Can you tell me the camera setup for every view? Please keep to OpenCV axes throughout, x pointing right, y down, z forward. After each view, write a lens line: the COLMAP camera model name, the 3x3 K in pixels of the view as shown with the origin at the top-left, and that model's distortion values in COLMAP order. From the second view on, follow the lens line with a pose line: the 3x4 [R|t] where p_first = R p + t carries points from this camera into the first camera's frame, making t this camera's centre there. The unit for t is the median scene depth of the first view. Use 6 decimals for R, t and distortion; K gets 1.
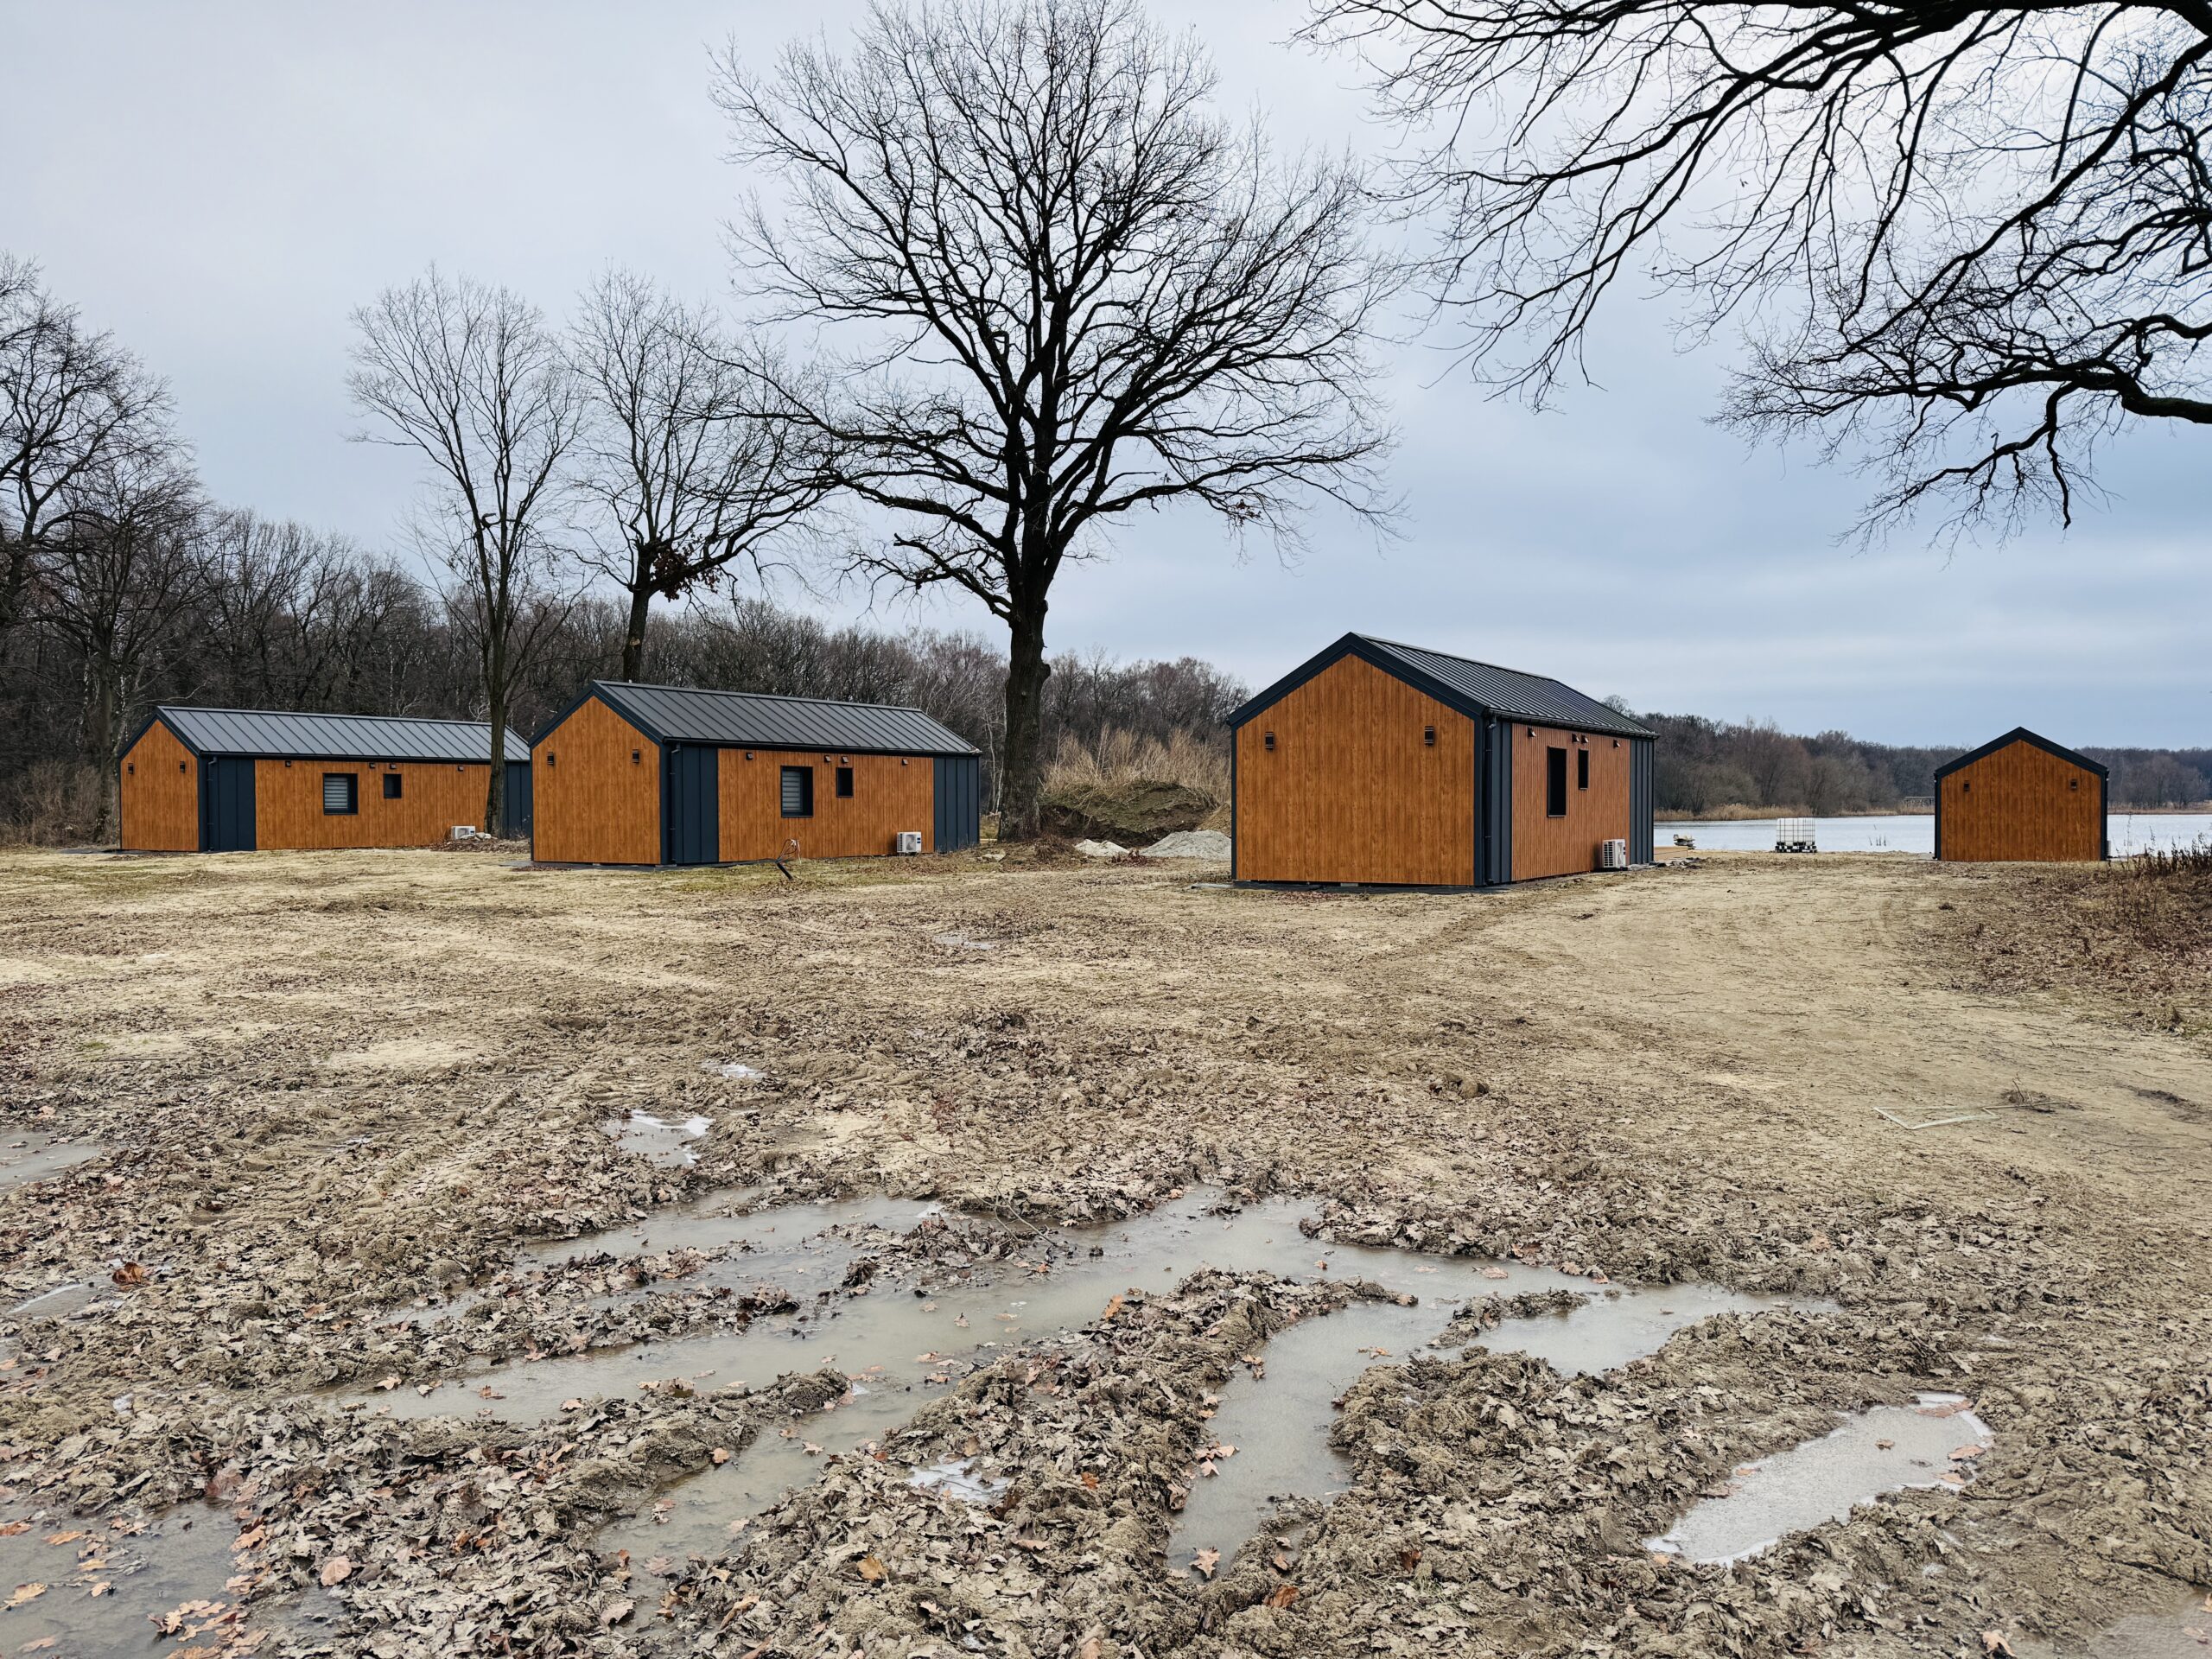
lens RADIAL K [[1580.1, 0, 1106.0], [0, 1580.1, 829.5], [0, 0, 1]] dist [0.048876, -0.000166]
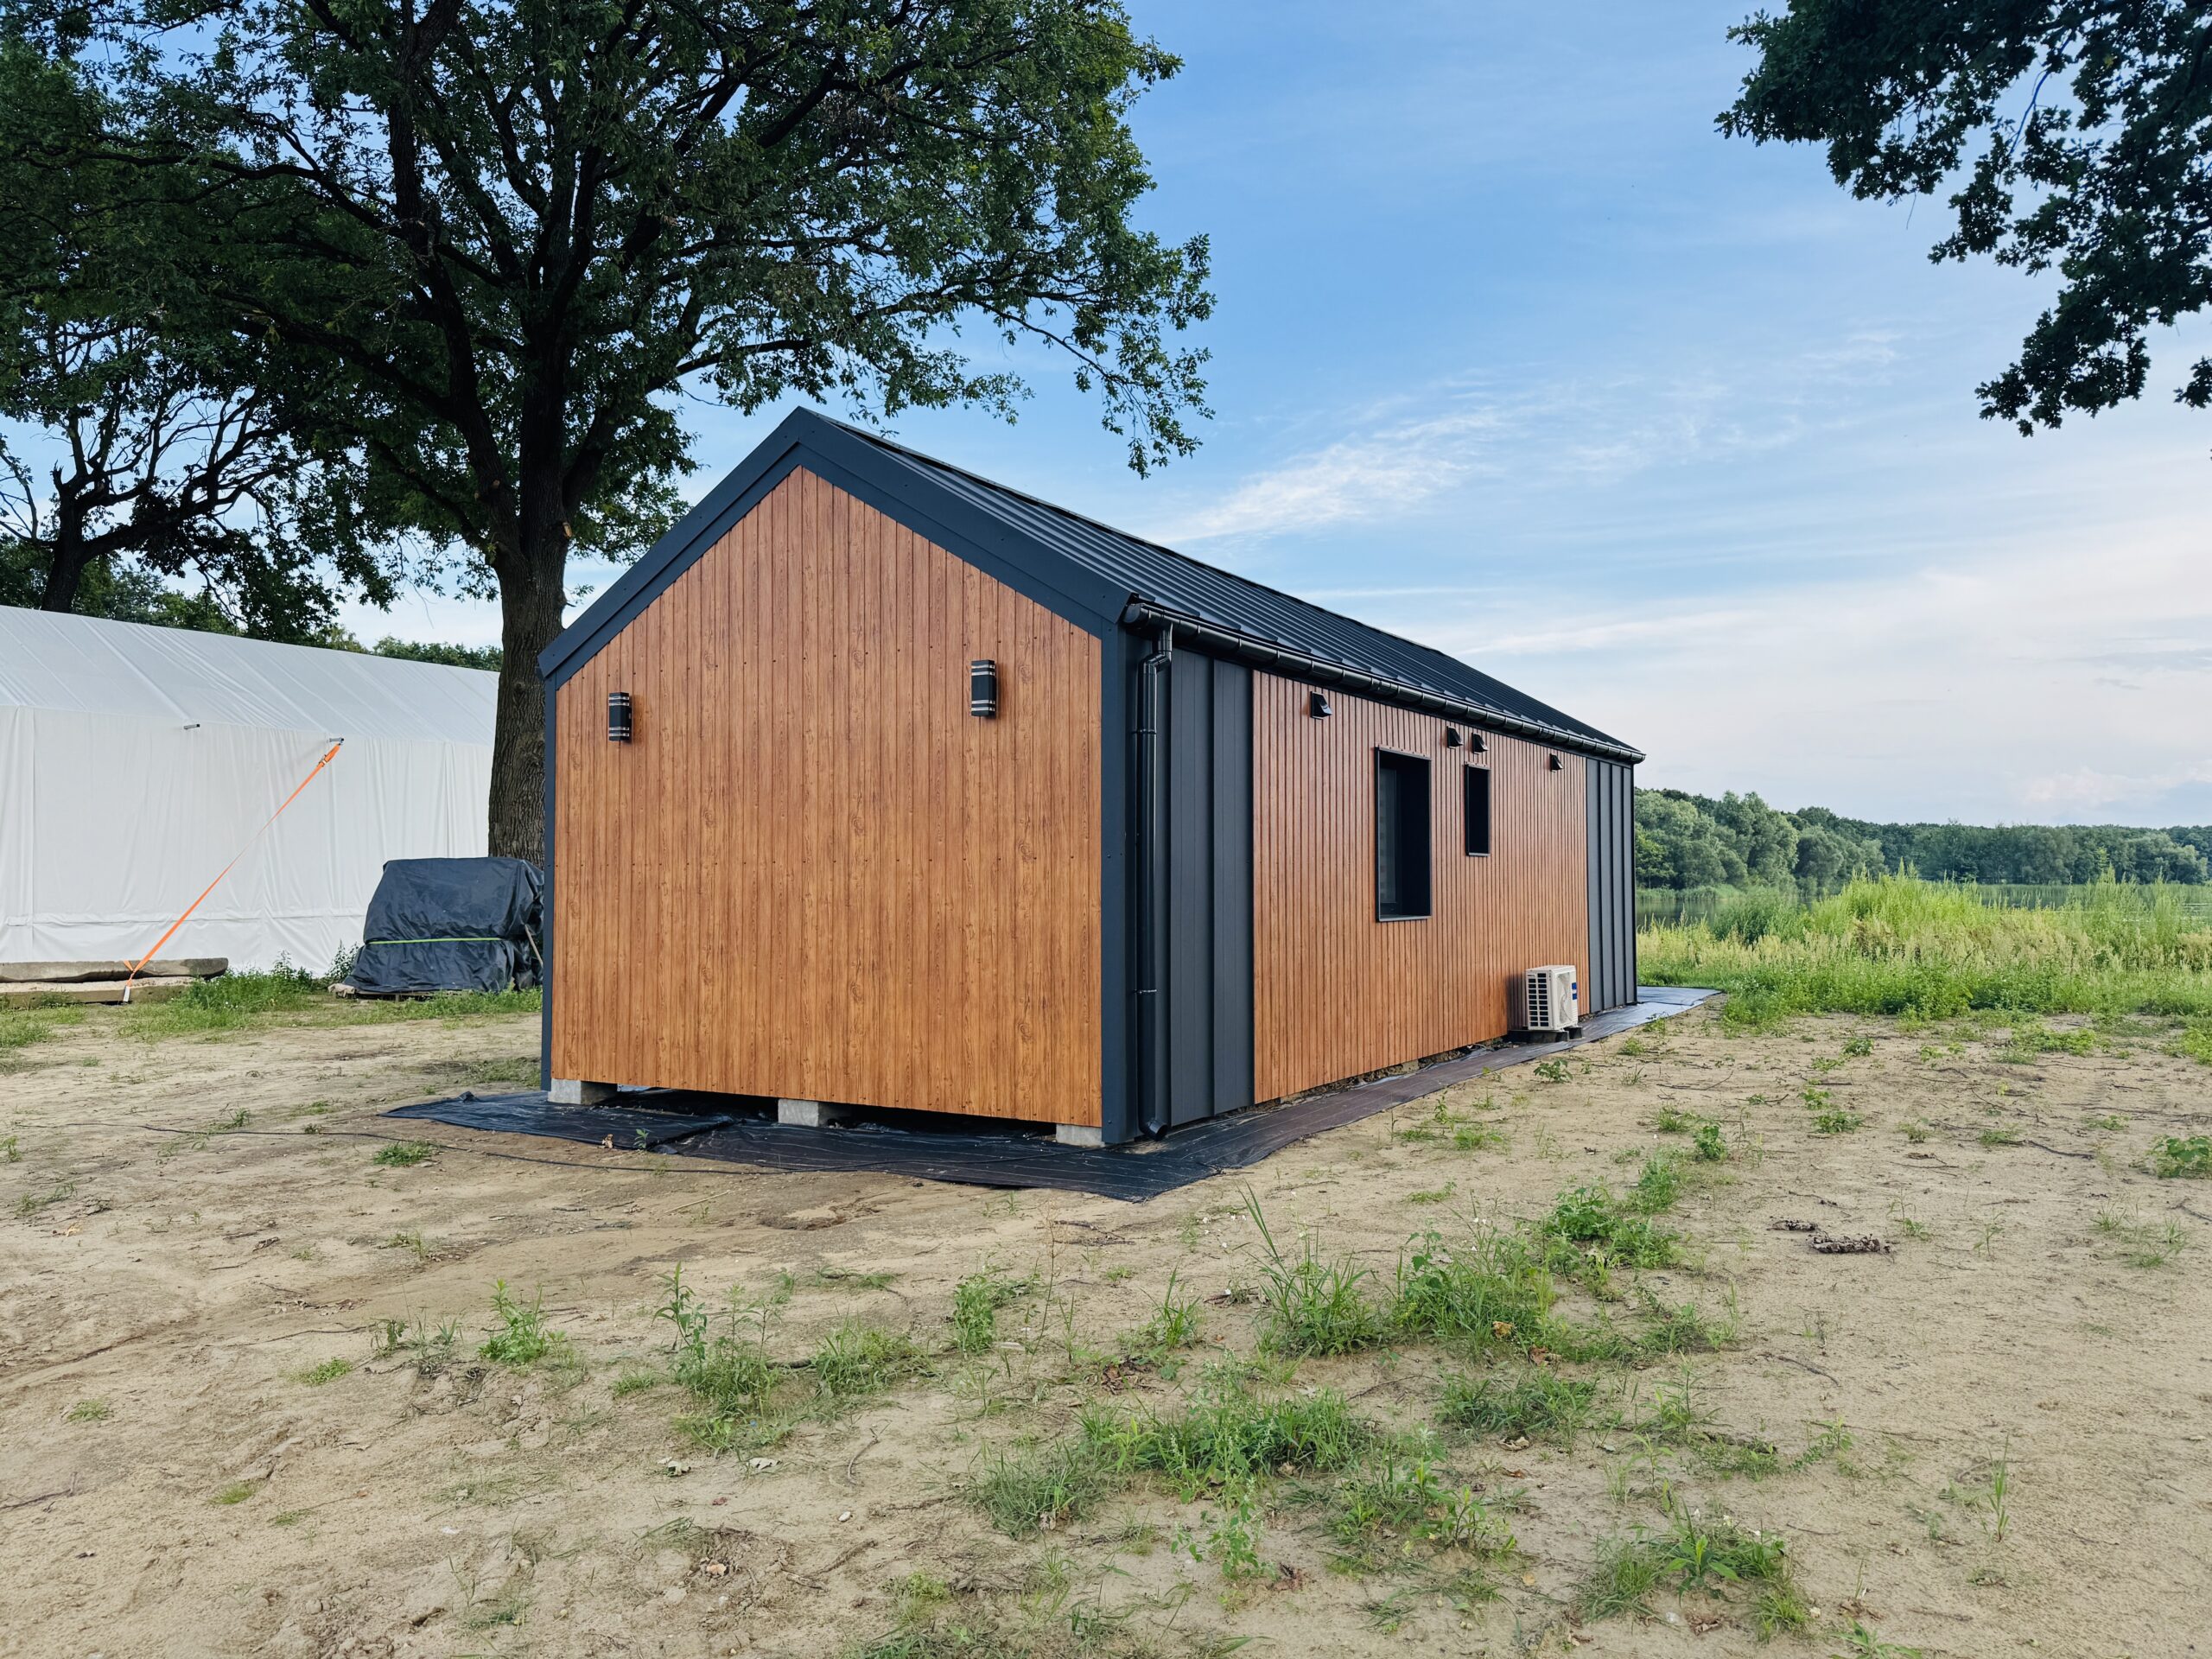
lens RADIAL K [[1580.1, 0, 1106.0], [0, 1580.1, 829.5], [0, 0, 1]] dist [0.048876, -0.000166]
pose [[0.999824, 0.004373, 0.018249, 0.210880], [-0.003476, 0.998796, -0.048924, -0.012093], [-0.018441, 0.048852, 0.998636, 0.626158]]
